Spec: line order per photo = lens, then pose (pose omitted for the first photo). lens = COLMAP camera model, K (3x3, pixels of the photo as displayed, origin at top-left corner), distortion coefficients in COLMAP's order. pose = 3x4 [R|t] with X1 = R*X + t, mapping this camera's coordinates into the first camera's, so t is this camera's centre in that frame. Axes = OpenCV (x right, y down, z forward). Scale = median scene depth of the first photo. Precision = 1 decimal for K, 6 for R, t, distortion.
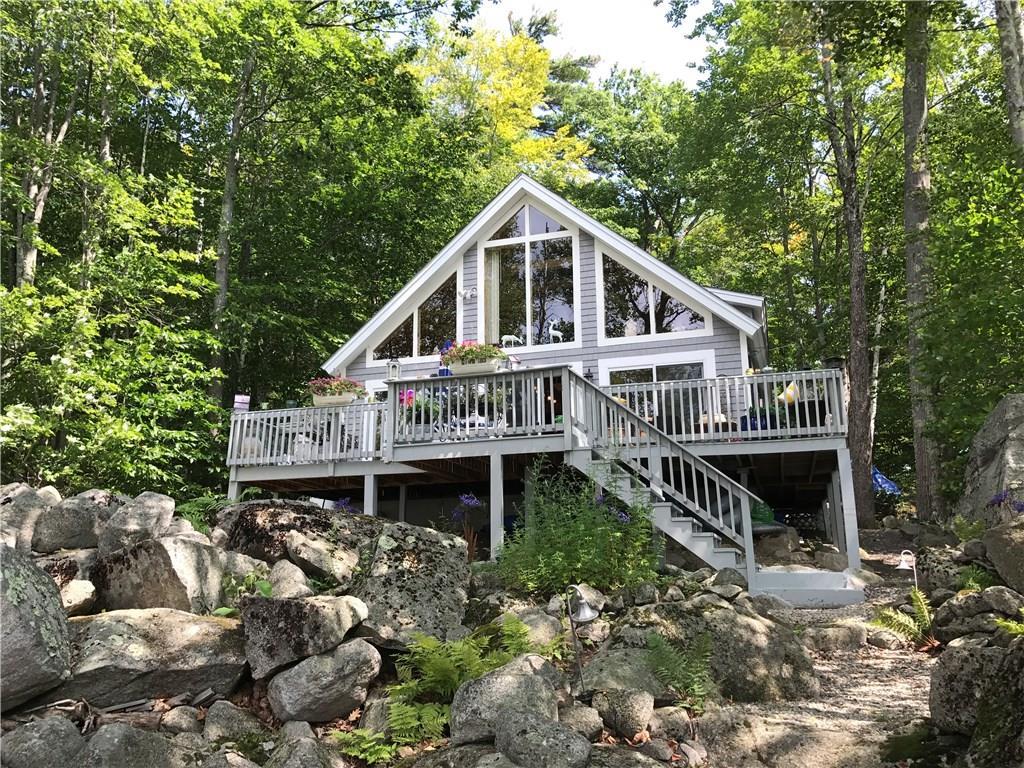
lens RADIAL K [[847.4, 0, 509.5], [0, 847.4, 387.1], [0, 0, 1]] dist [0.043654, -0.014067]
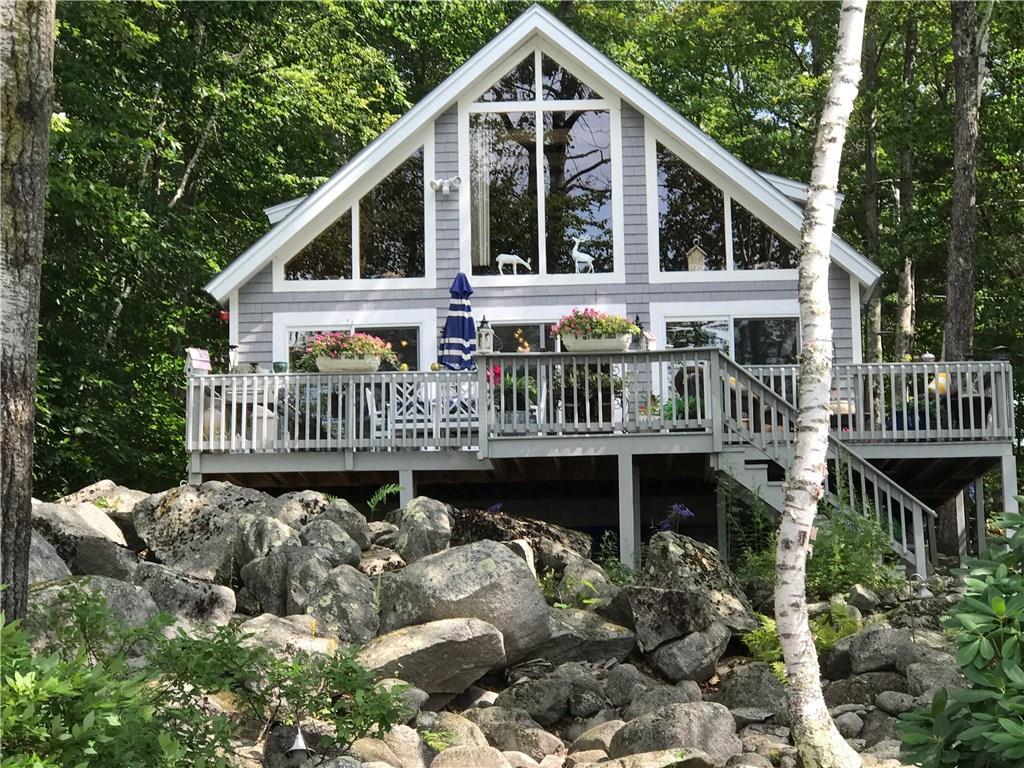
lens RADIAL K [[2238.2, 0, 512.2], [0, 2238.2, 382.3], [0, 0, 1]] dist [-0.110430, 0.000000]
pose [[0.968217, 0.032183, 0.248032, -0.440995], [-0.052179, 0.995857, 0.074472, -0.096342], [-0.244608, -0.085047, 0.965885, -0.703287]]
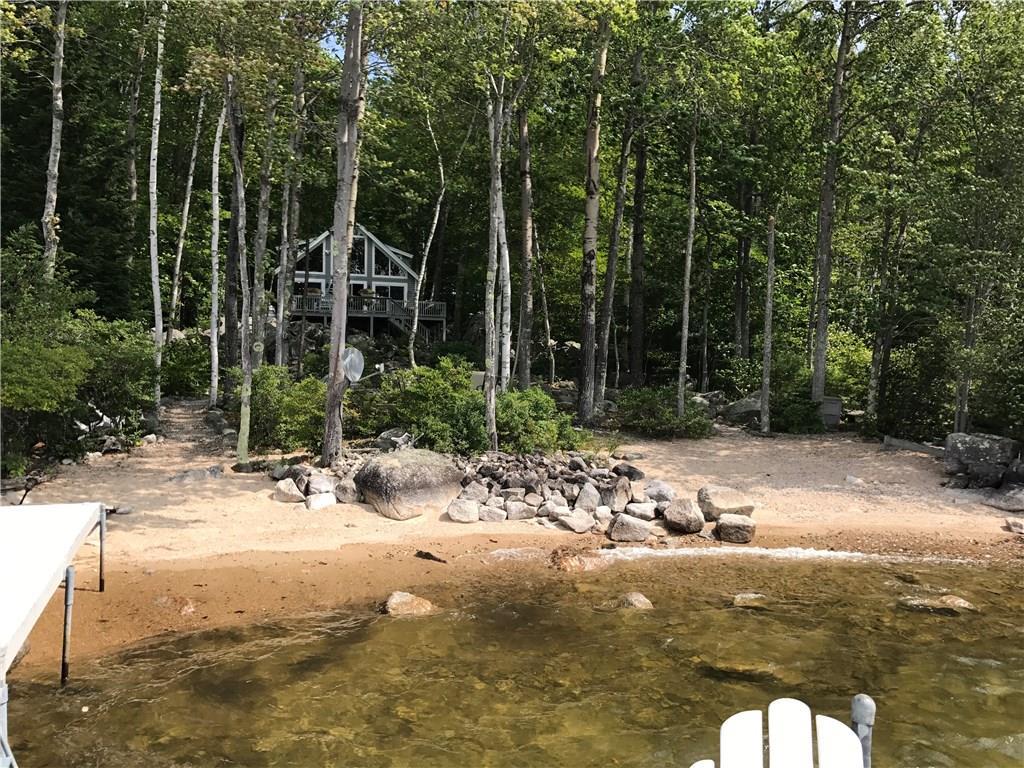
lens RADIAL K [[847.4, 0, 513.3], [0, 847.4, 384.5], [0, 0, 1]] dist [0.043654, -0.014067]
pose [[0.854388, 0.023385, 0.519109, -1.085449], [-0.142405, 0.971279, 0.190627, -0.339213], [-0.499741, -0.236793, 0.833179, -2.011836]]
